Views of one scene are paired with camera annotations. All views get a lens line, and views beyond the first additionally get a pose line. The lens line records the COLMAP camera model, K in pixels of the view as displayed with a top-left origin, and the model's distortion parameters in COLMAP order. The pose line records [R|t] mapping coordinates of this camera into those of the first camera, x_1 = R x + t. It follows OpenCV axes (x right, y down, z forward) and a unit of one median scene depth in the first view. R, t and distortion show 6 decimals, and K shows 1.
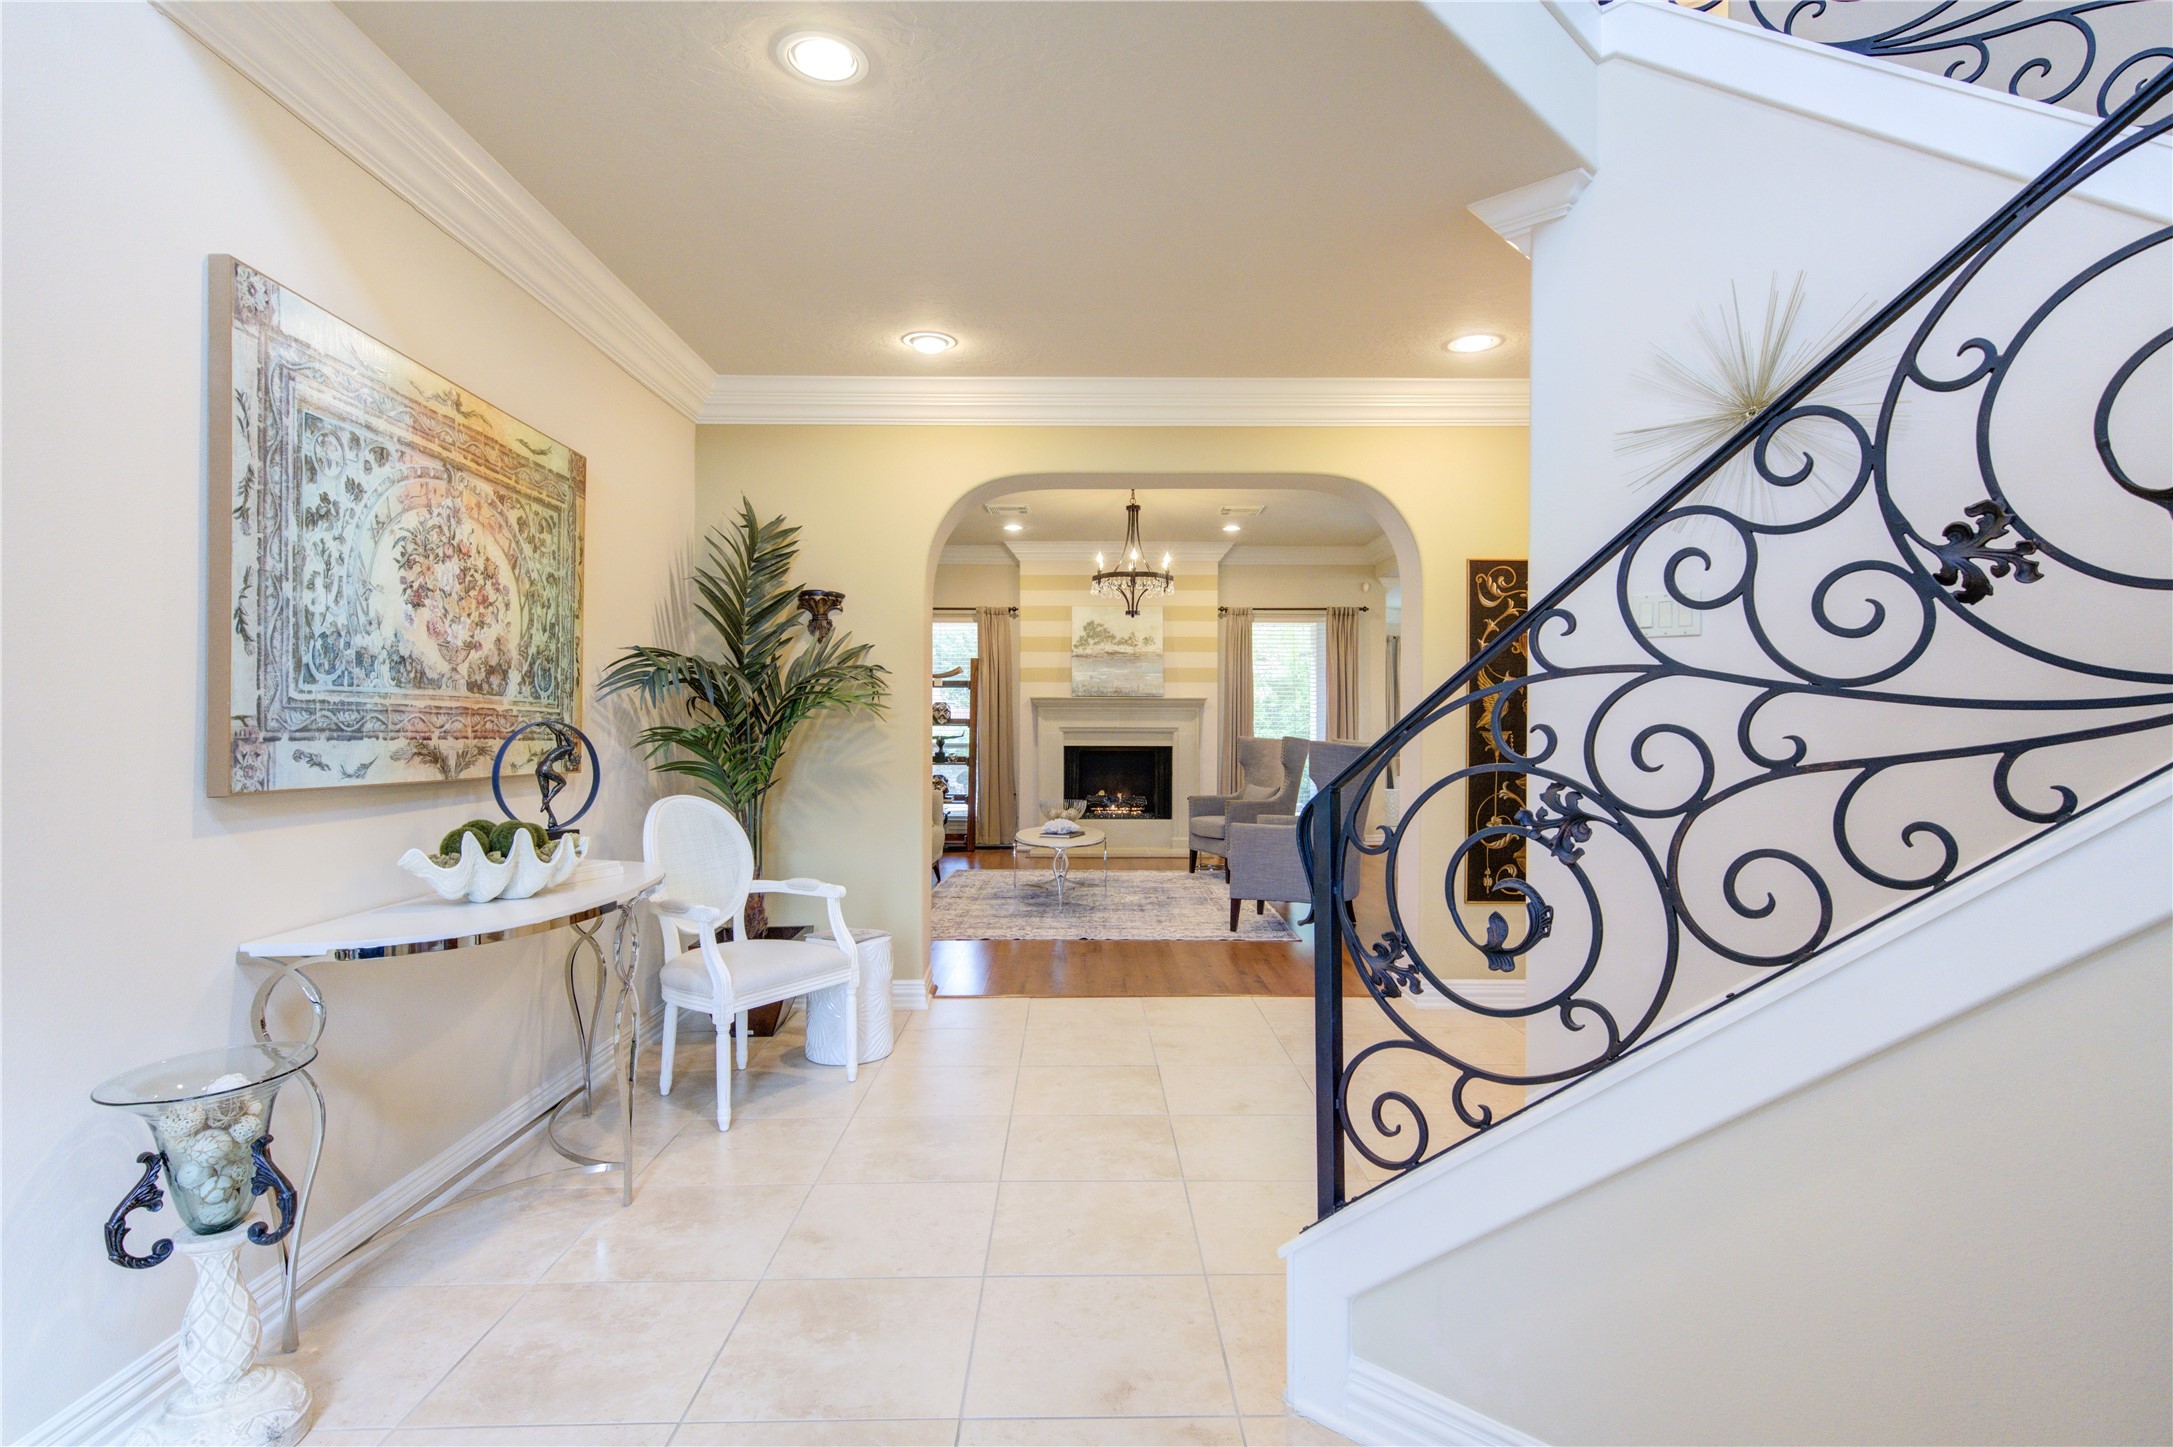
lens RADIAL K [[1103.8, 0, 1086.5], [0, 1103.8, 723.5], [0, 0, 1]] dist [0.018697, -0.001023]
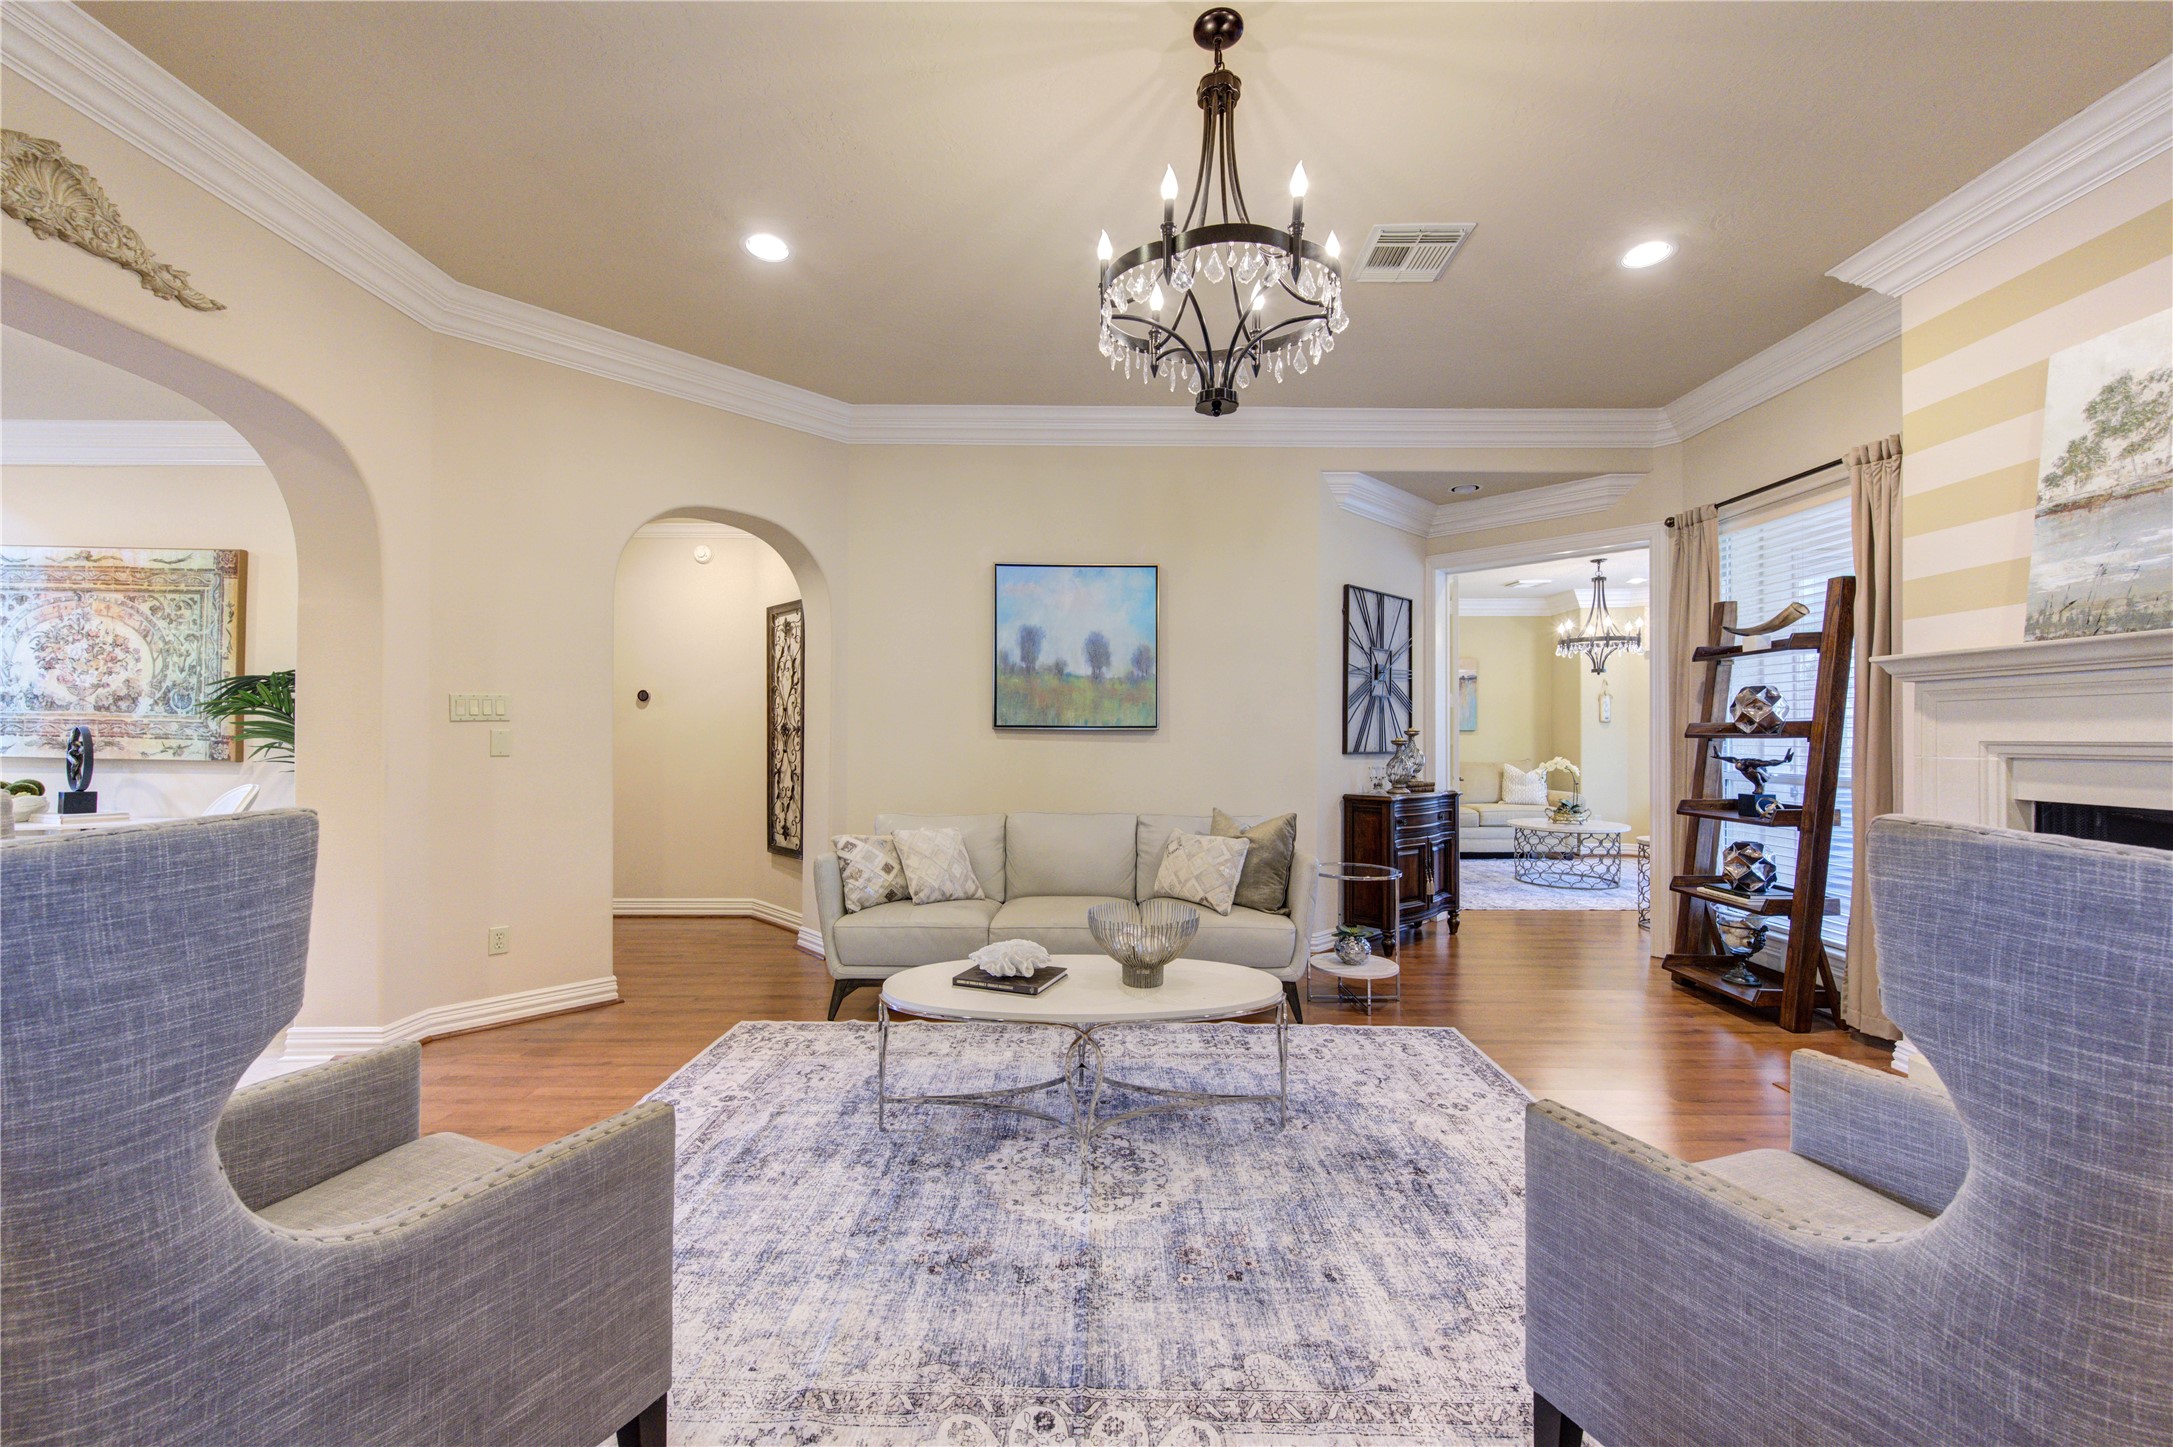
lens RADIAL K [[840.8, 0, 1099.3], [0, 840.8, 725.9], [0, 0, 1]] dist [0.002965, 0.000384]
pose [[-0.006936, -0.013625, -0.999883, 0.580478], [-0.003113, 0.999903, -0.013603, 0.006977], [0.999971, 0.003018, -0.006978, 1.878191]]
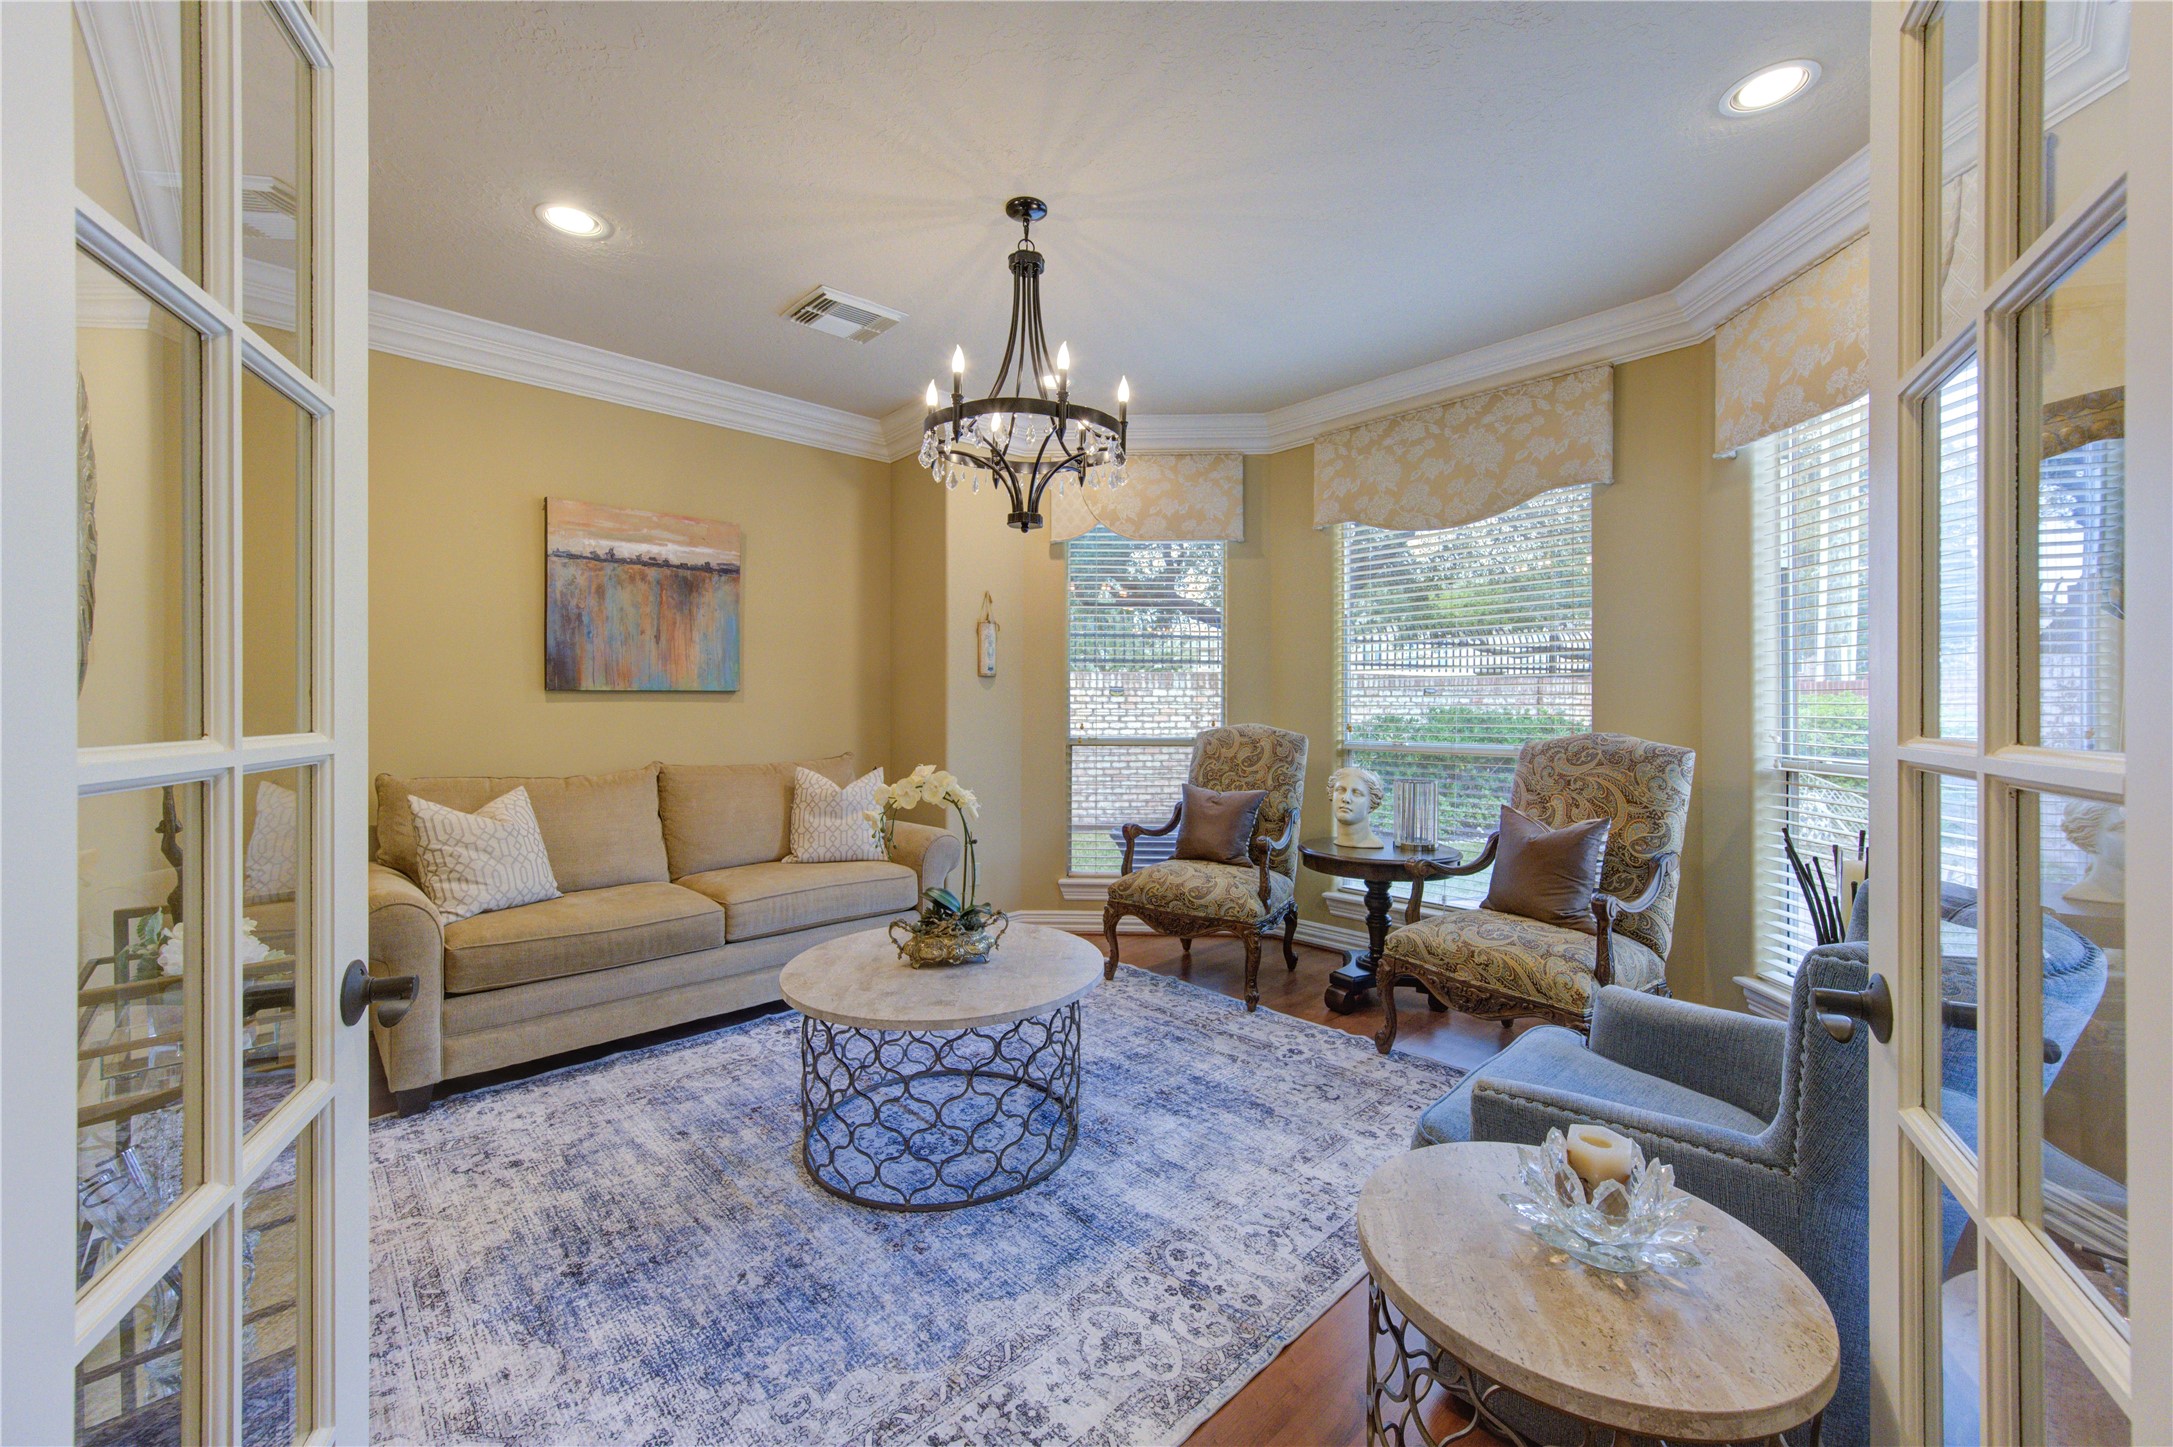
lens RADIAL K [[840.8, 0, 1099.3], [0, 840.8, 725.9], [0, 0, 1]] dist [0.002965, 0.000384]
pose [[-0.695355, -0.014002, 0.718530, -0.488441], [0.001974, 0.999769, 0.021393, 0.002975], [-0.718664, 0.016294, -0.695166, 2.192873]]
